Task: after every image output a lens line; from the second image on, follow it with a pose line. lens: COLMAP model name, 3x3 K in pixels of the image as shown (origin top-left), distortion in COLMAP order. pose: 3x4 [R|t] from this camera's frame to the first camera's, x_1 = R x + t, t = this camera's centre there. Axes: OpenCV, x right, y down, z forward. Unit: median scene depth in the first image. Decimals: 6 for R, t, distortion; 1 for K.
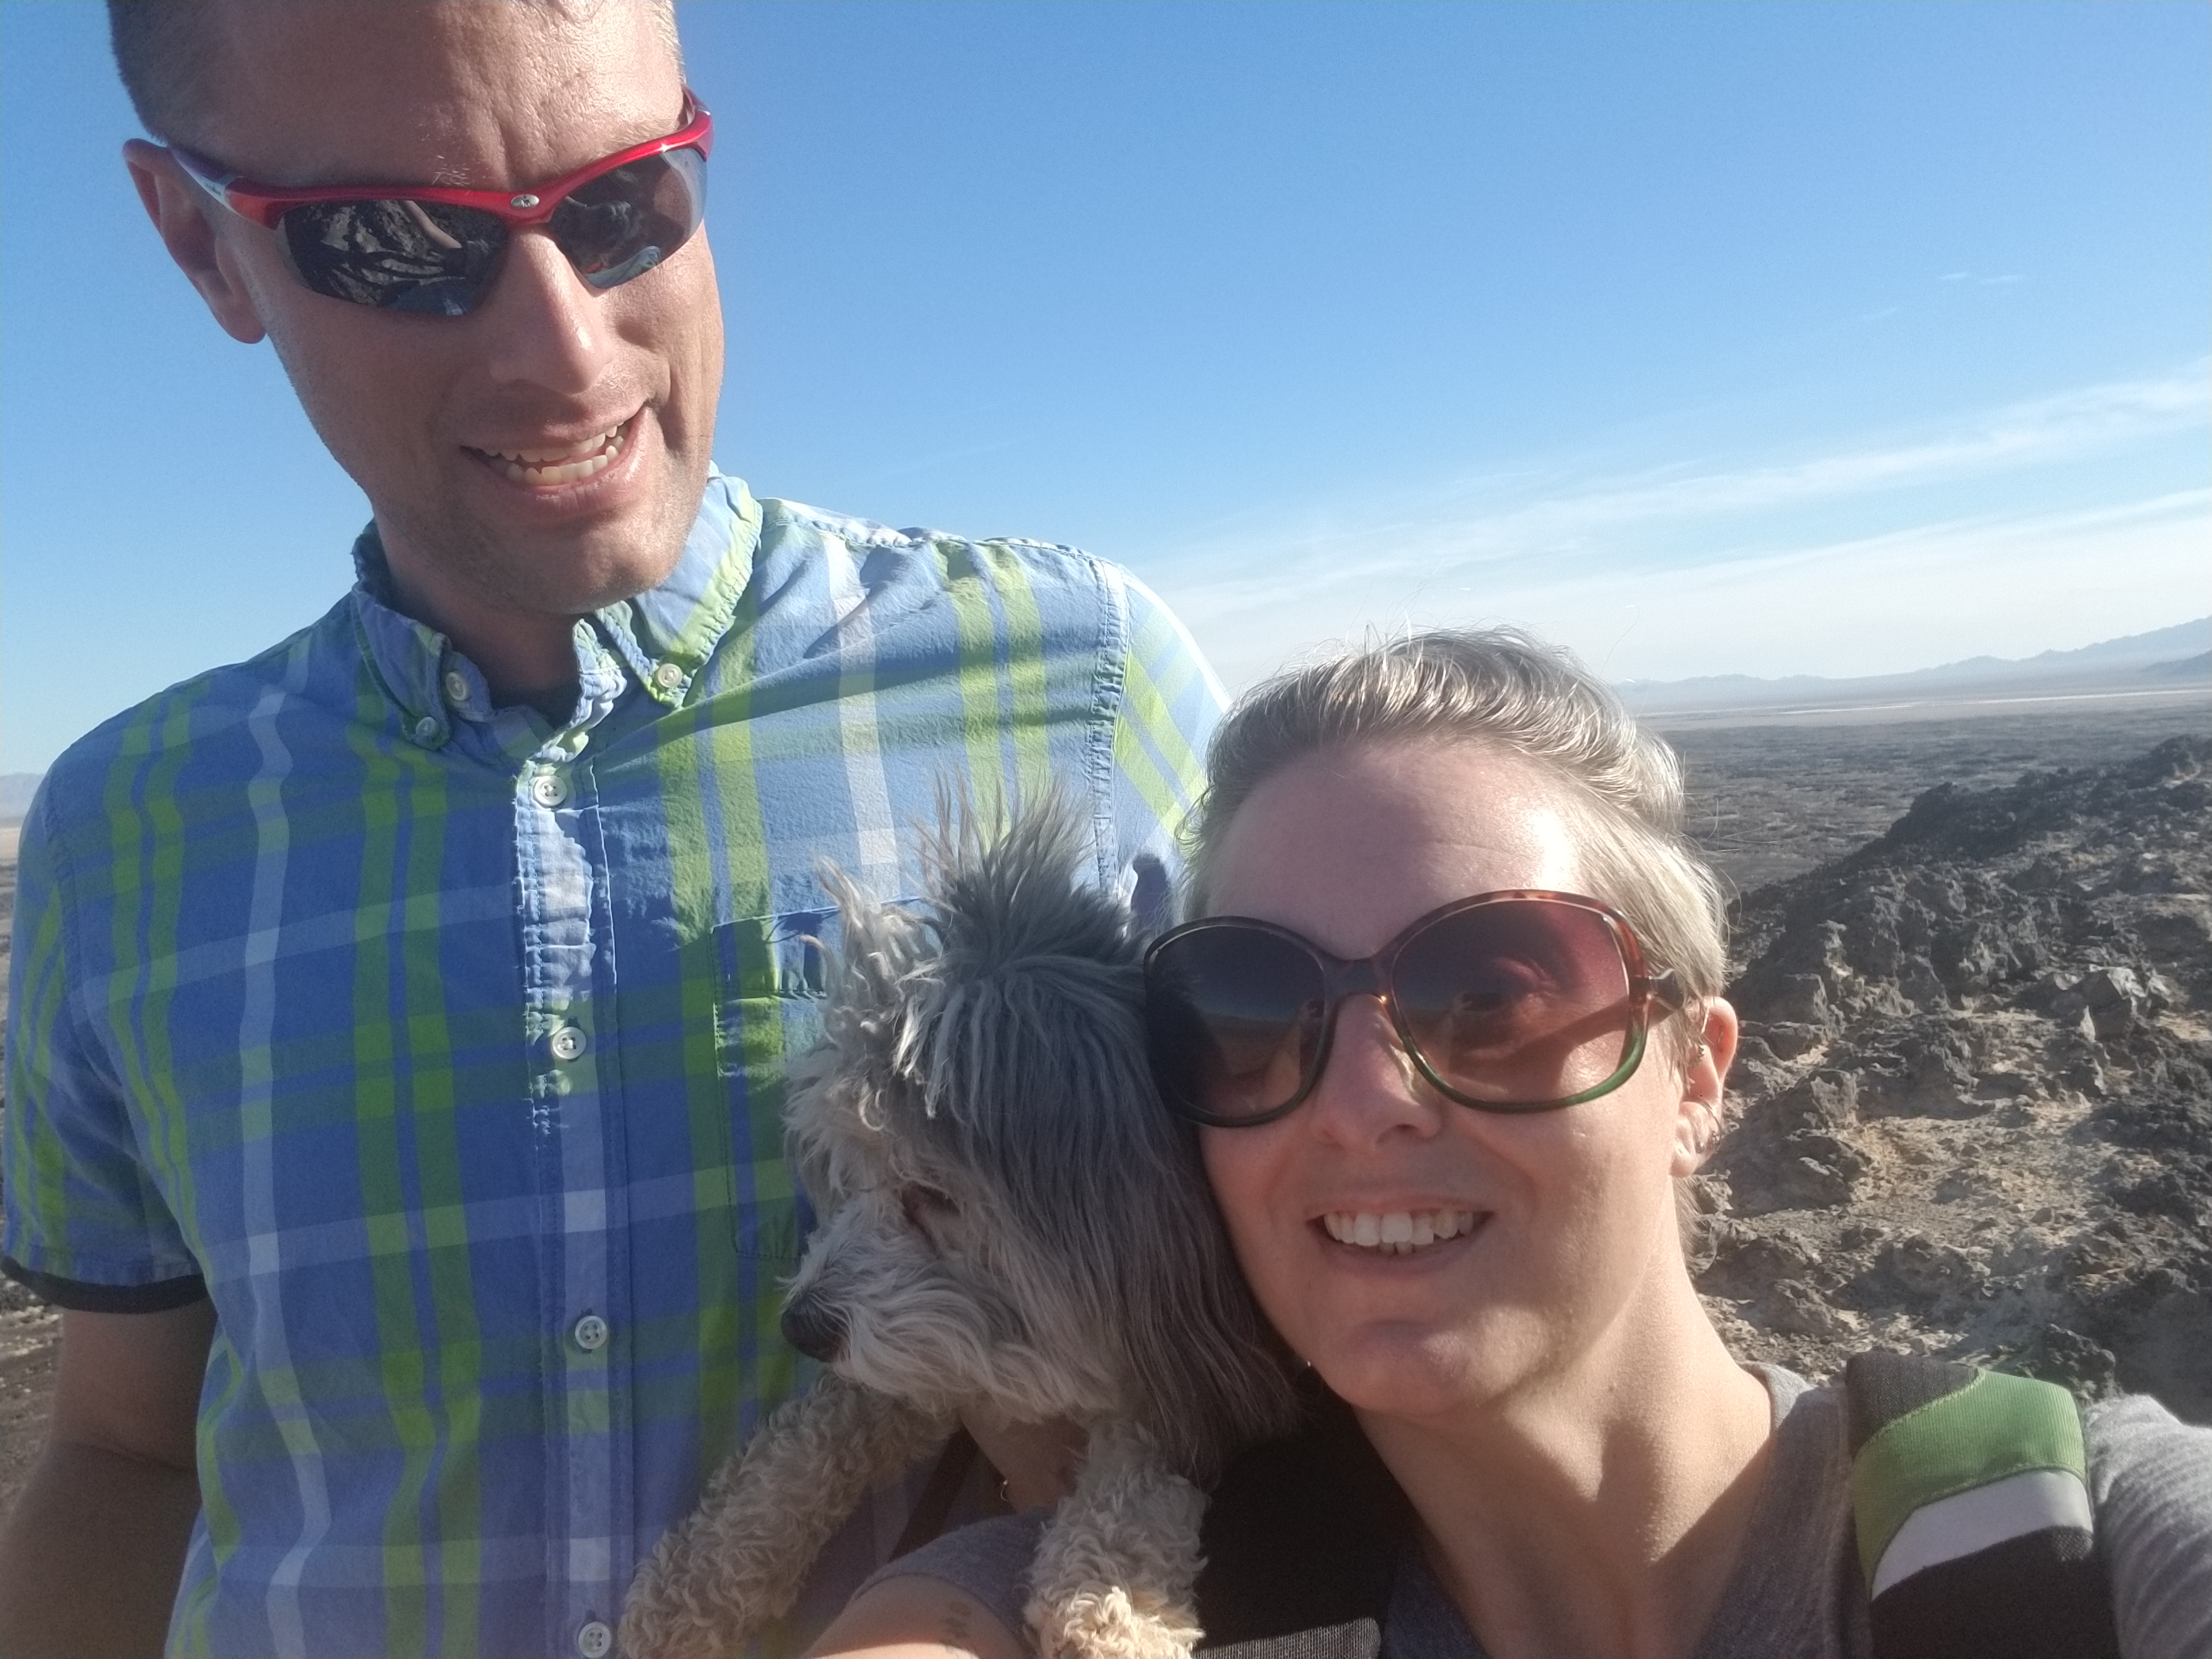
lens RADIAL K [[1937.0, 0, 1106.0], [0, 1937.0, 829.5], [0, 0, 1]] dist [0.039583, -0.137726]
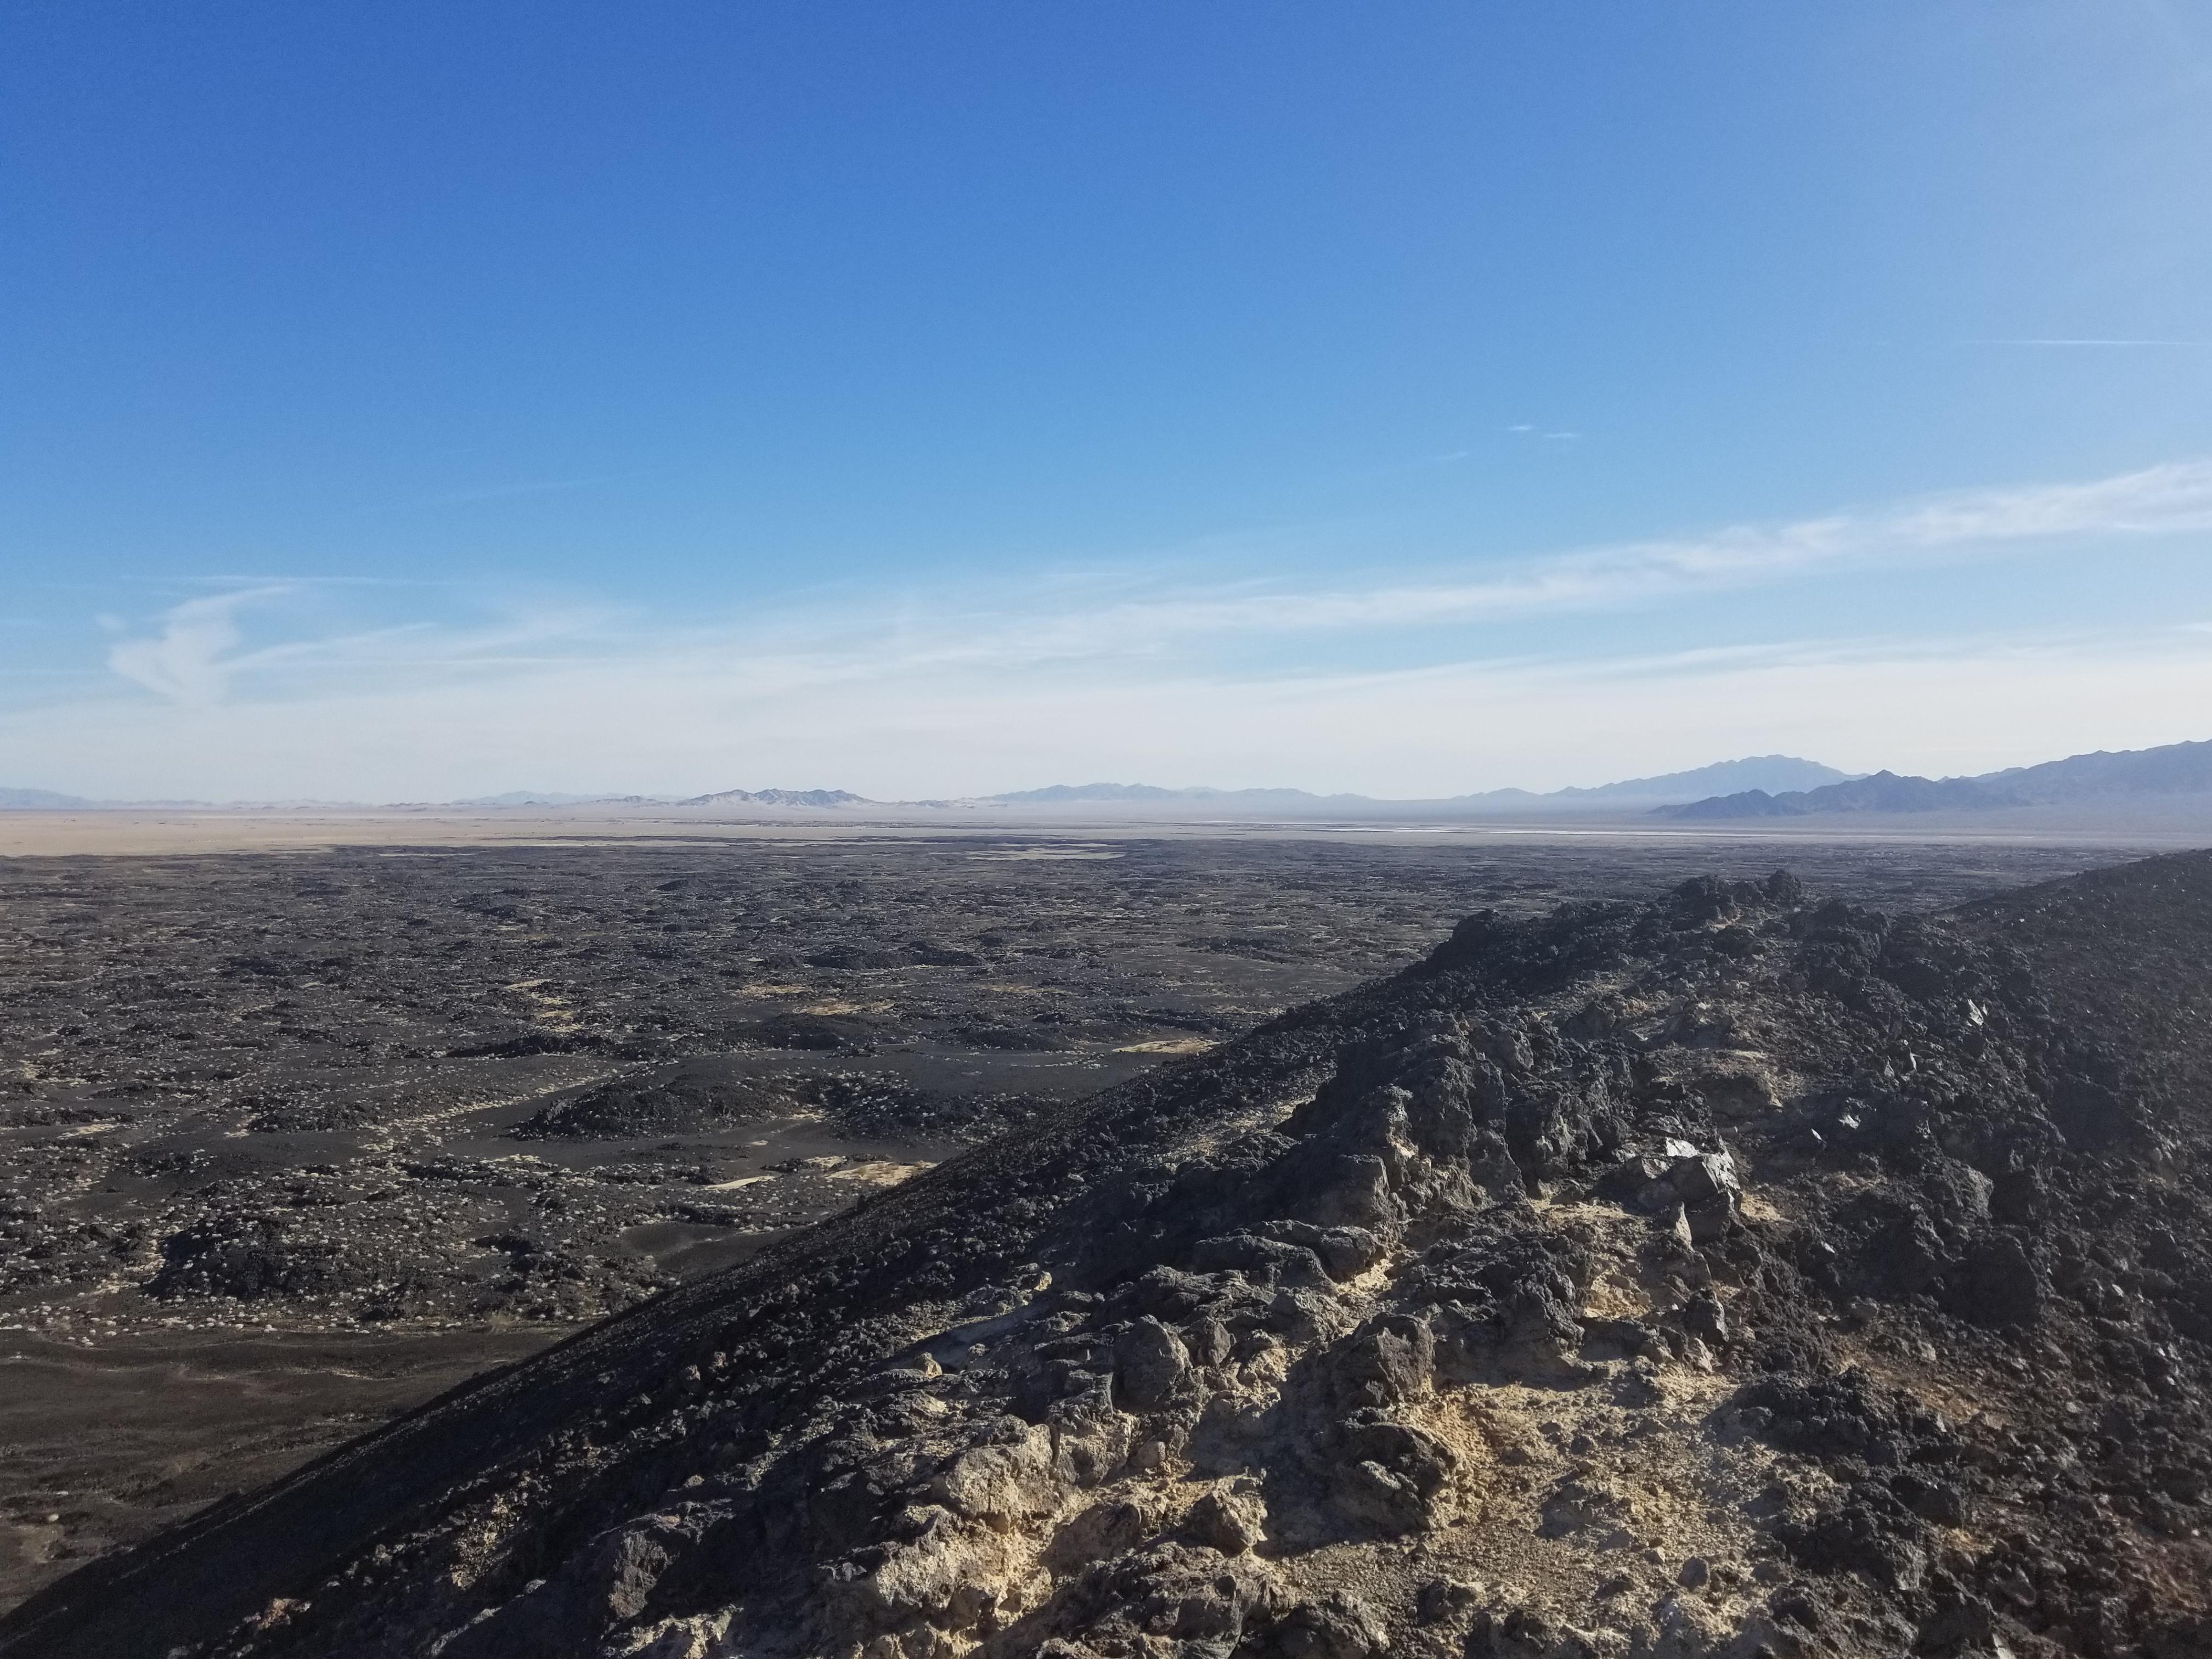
lens RADIAL K [[1687.7, 0, 1106.0], [0, 1687.7, 829.5], [0, 0, 1]] dist [0.050980, 0.003105]
pose [[0.976110, 0.064518, 0.207478, 0.117749], [-0.055444, 0.997246, -0.049265, -0.024059], [-0.210085, 0.036584, 0.976998, 0.388709]]
